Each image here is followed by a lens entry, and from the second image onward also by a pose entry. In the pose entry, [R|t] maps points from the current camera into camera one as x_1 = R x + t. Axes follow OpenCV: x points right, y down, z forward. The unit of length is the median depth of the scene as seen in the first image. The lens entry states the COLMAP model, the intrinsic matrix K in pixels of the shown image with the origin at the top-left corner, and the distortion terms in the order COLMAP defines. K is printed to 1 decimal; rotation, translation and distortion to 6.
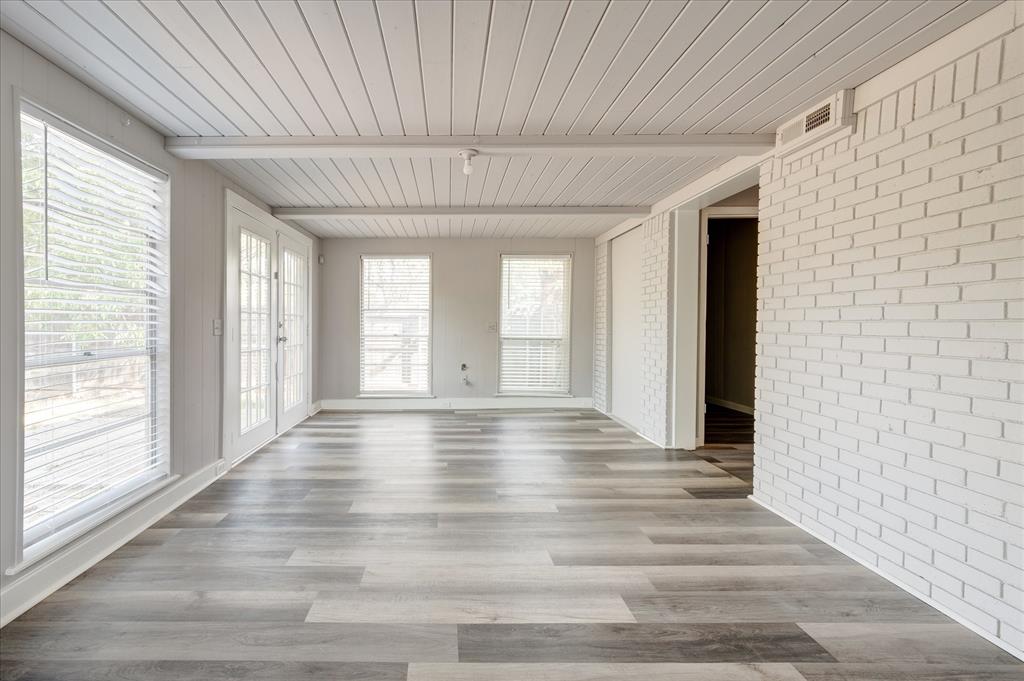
lens RADIAL K [[435.4, 0, 511.8], [0, 435.4, 329.7], [0, 0, 1]] dist [0.000803, -0.000189]
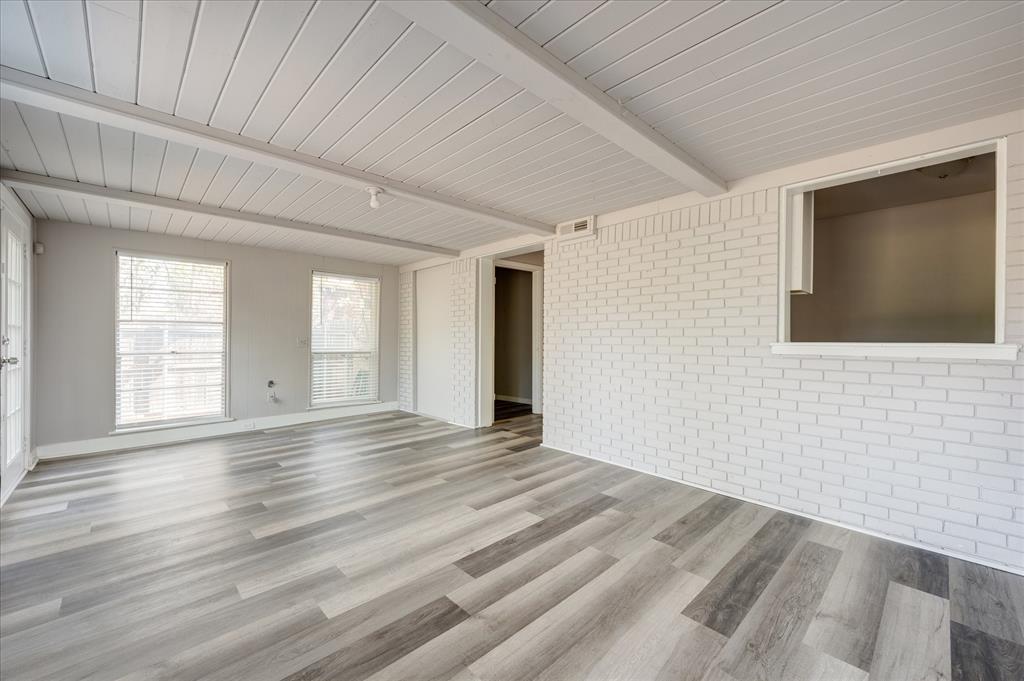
lens RADIAL K [[403.6, 0, 511.8], [0, 403.6, 343.1], [0, 0, 1]] dist [-0.000725, 0.000635]
pose [[0.720431, -0.007278, 0.693489, -0.512573], [0.010844, 0.999941, -0.000771, 0.003521], [-0.693442, 0.008076, 0.720467, -0.012412]]
